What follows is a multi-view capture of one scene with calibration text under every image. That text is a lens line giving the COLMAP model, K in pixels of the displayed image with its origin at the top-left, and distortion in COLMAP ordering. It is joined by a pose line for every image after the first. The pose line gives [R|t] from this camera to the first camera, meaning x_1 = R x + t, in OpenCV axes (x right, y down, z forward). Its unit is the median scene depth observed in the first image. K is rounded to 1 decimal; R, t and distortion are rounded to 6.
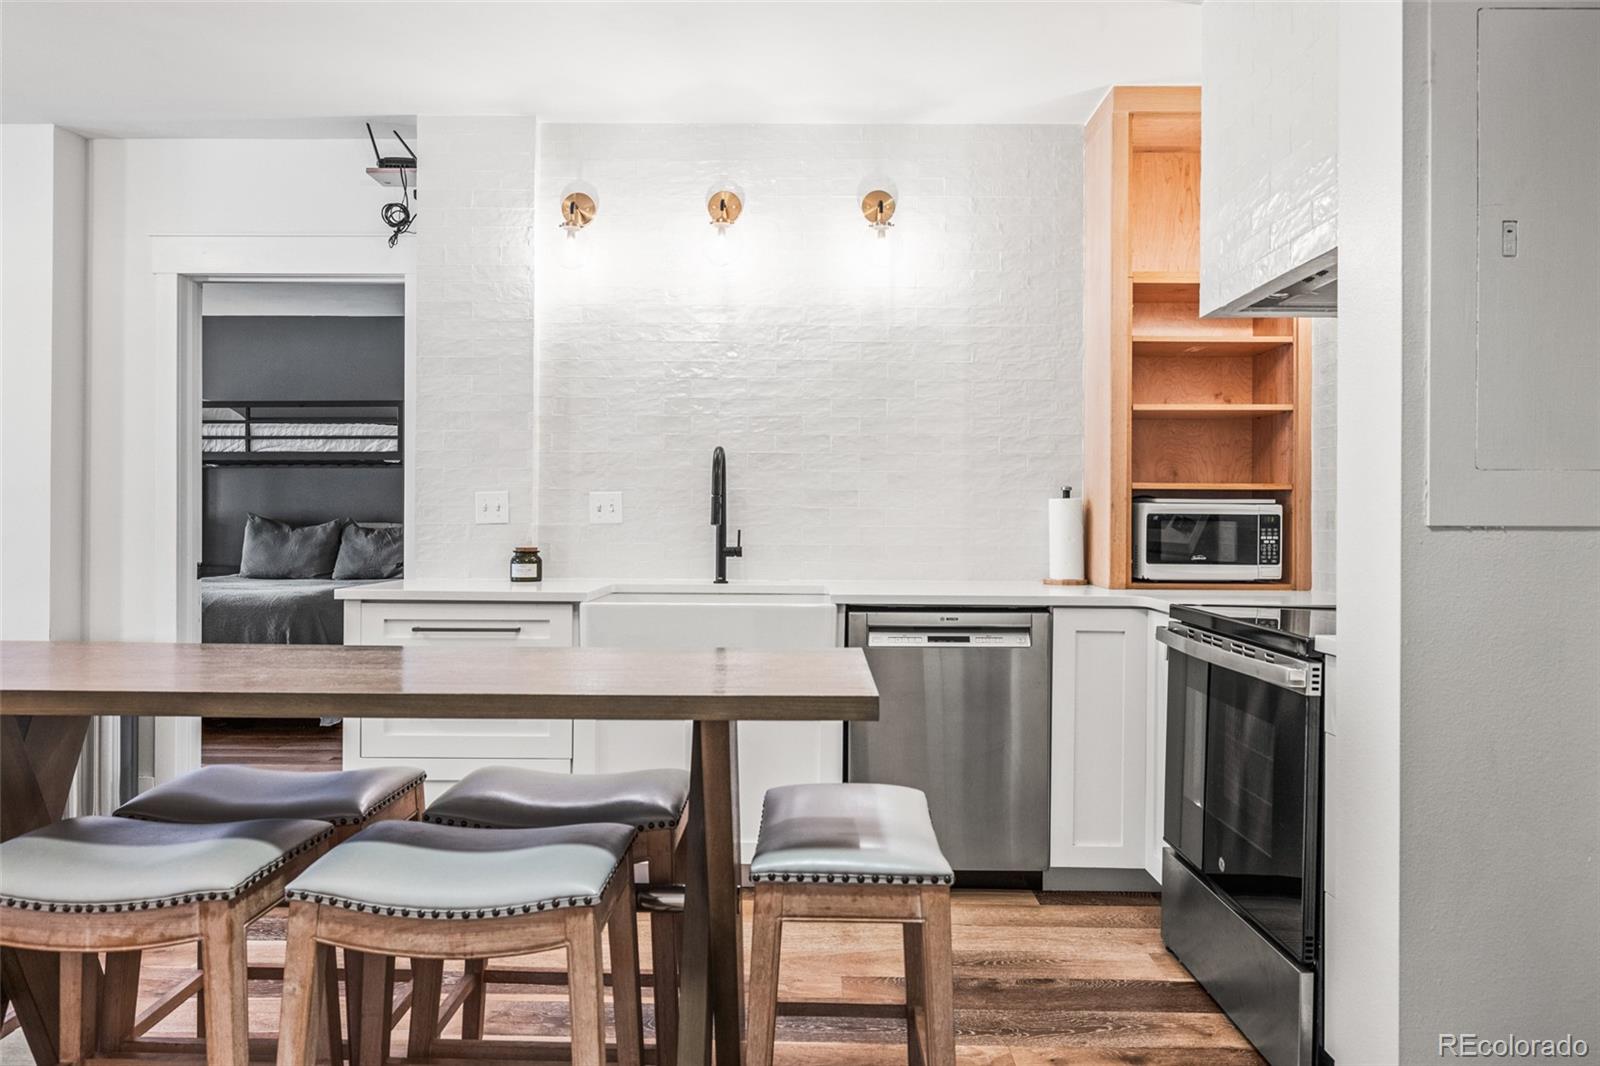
lens RADIAL K [[1062.6, 0, 798.8], [0, 1062.6, 517.5], [0, 0, 1]] dist [-0.000187, -0.000112]
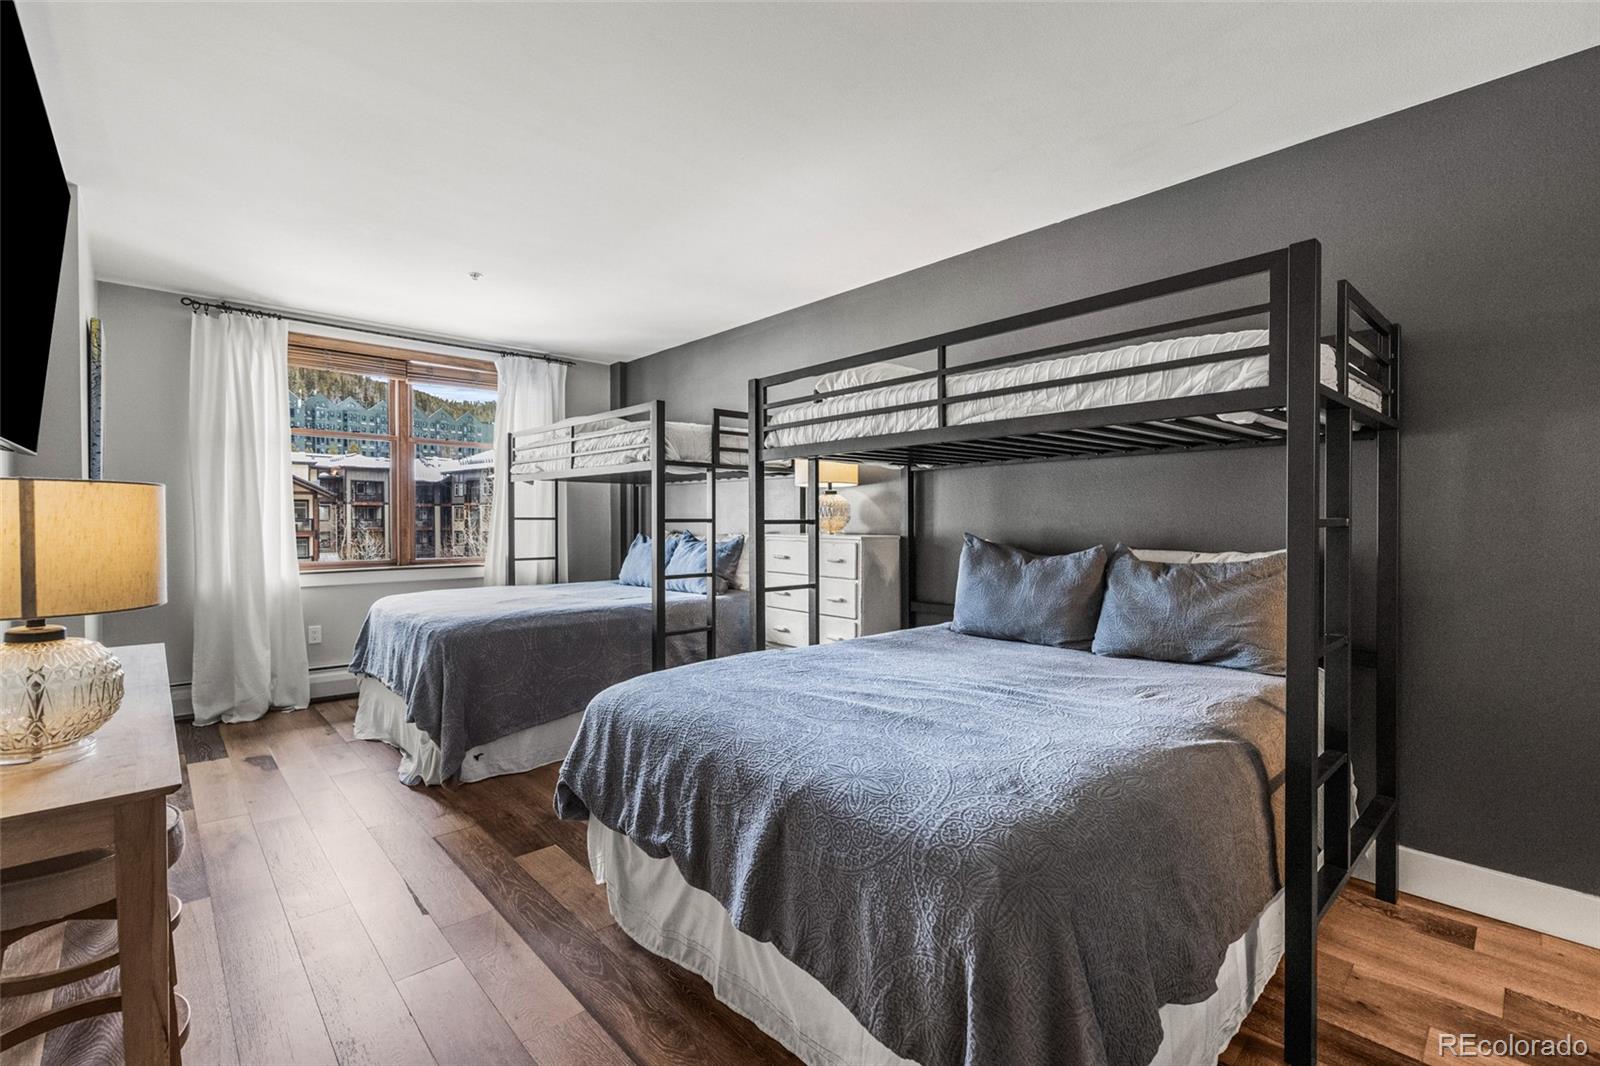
lens RADIAL K [[684.9, 0, 800.0], [0, 684.9, 533.0], [0, 0, 1]] dist [-0.000331, -0.000020]
pose [[0.699892, 0.006206, -0.714222, -0.299602], [0.007200, 0.999850, 0.015744, -0.012844], [0.714213, -0.016161, 0.699742, 0.660749]]
